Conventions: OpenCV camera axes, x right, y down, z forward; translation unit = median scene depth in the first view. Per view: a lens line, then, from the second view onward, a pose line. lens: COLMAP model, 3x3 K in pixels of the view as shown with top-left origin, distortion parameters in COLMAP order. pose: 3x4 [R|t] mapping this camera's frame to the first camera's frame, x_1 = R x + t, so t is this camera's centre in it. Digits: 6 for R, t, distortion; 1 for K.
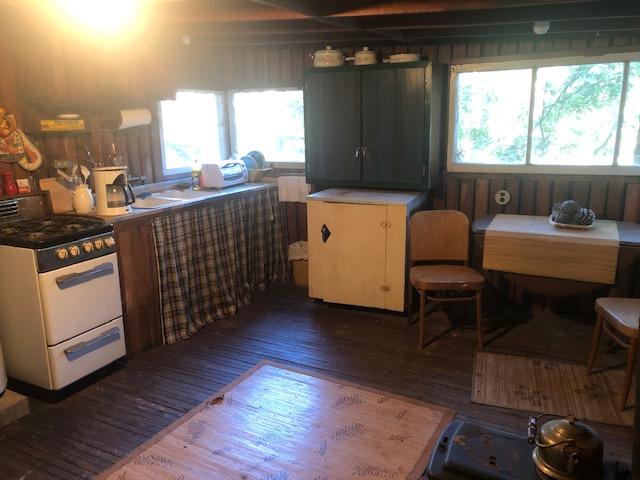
lens RADIAL K [[523.3, 0, 317.3], [0, 523.3, 236.7], [0, 0, 1]] dist [0.039507, -0.024086]
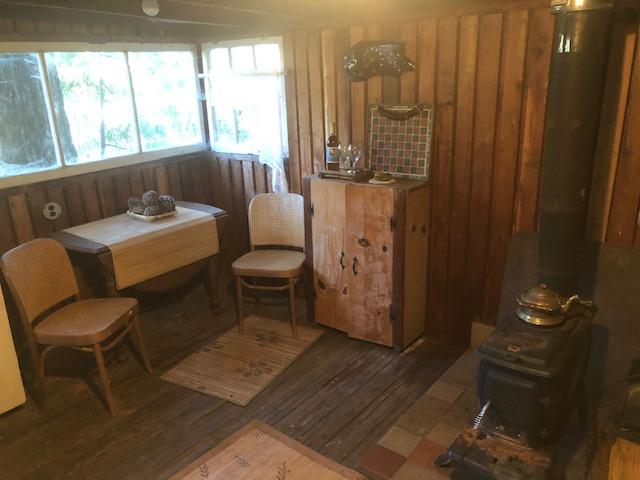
lens RADIAL K [[523.3, 0, 317.0], [0, 523.3, 244.1], [0, 0, 1]] dist [0.039507, -0.024086]
pose [[0.178185, -0.285619, 0.941633, -0.418293], [0.275132, 0.933240, 0.231010, -0.120054], [-0.944750, 0.217911, 0.244872, 0.493155]]
